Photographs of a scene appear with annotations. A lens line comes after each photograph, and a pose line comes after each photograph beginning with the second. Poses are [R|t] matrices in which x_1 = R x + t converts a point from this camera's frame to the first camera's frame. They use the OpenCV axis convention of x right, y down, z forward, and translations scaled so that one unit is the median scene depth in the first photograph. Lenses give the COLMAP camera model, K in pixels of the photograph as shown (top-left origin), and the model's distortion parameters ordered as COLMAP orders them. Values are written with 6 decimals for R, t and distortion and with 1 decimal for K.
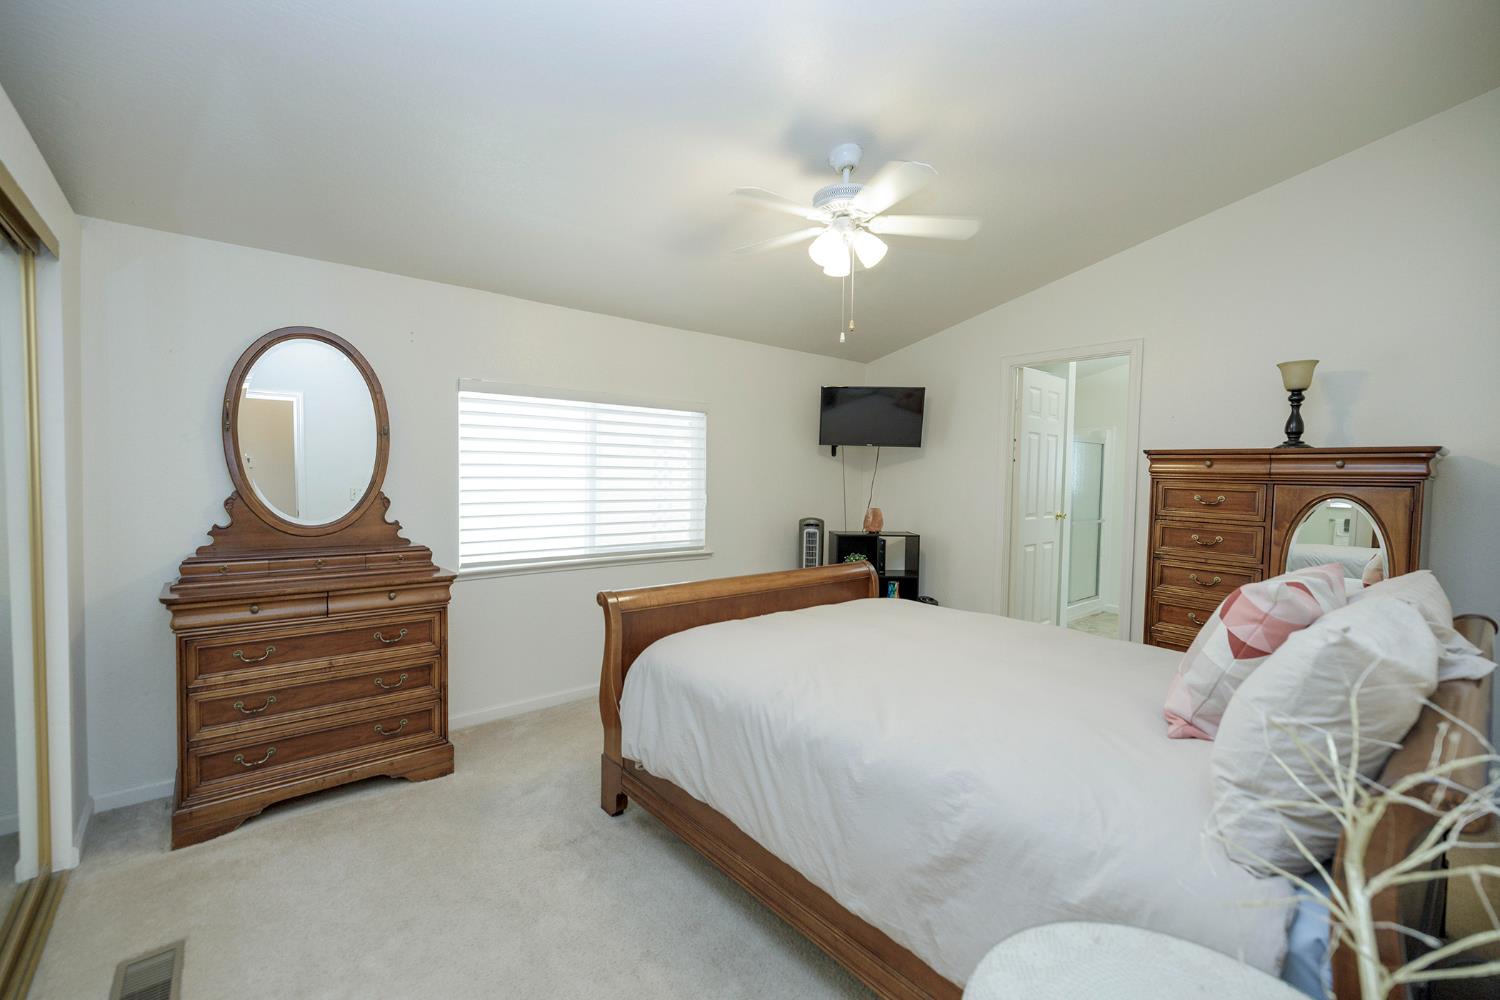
lens RADIAL K [[651.4, 0, 750.0], [0, 651.4, 500.0], [0, 0, 1]] dist [0.000140, -0.000080]
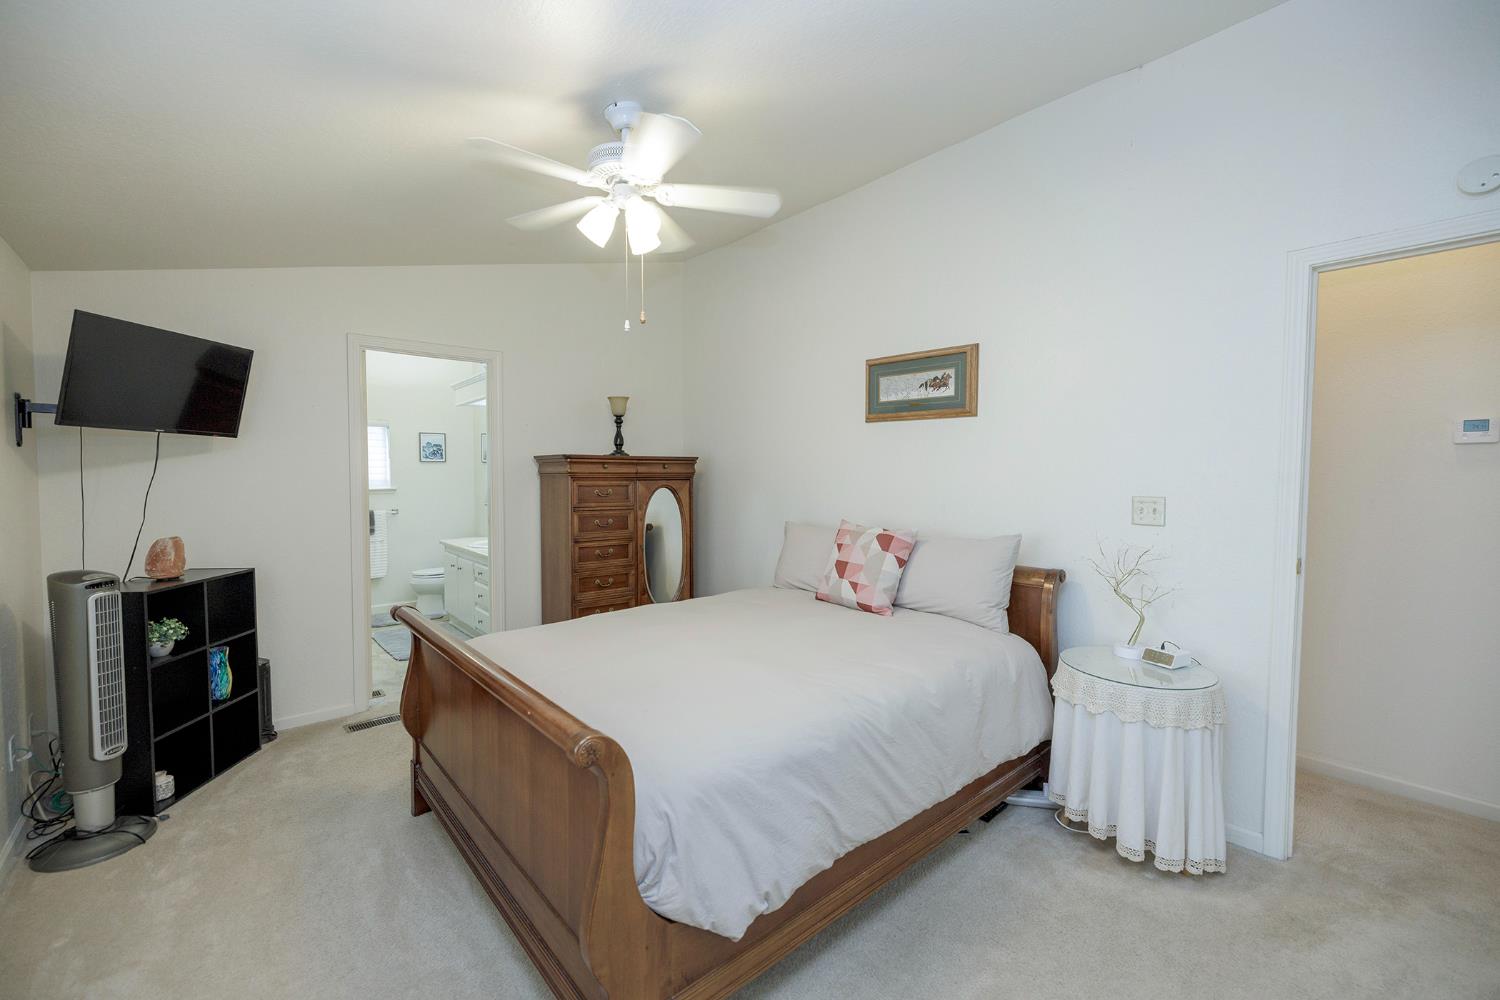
lens RADIAL K [[628.1, 0, 742.4], [0, 628.1, 492.2], [0, 0, 1]] dist [0.001439, -0.000148]
pose [[-0.014025, -0.049859, 0.998658, -0.599937], [0.039249, 0.997959, 0.050375, -0.056844], [-0.999131, 0.039903, -0.012039, 0.746037]]
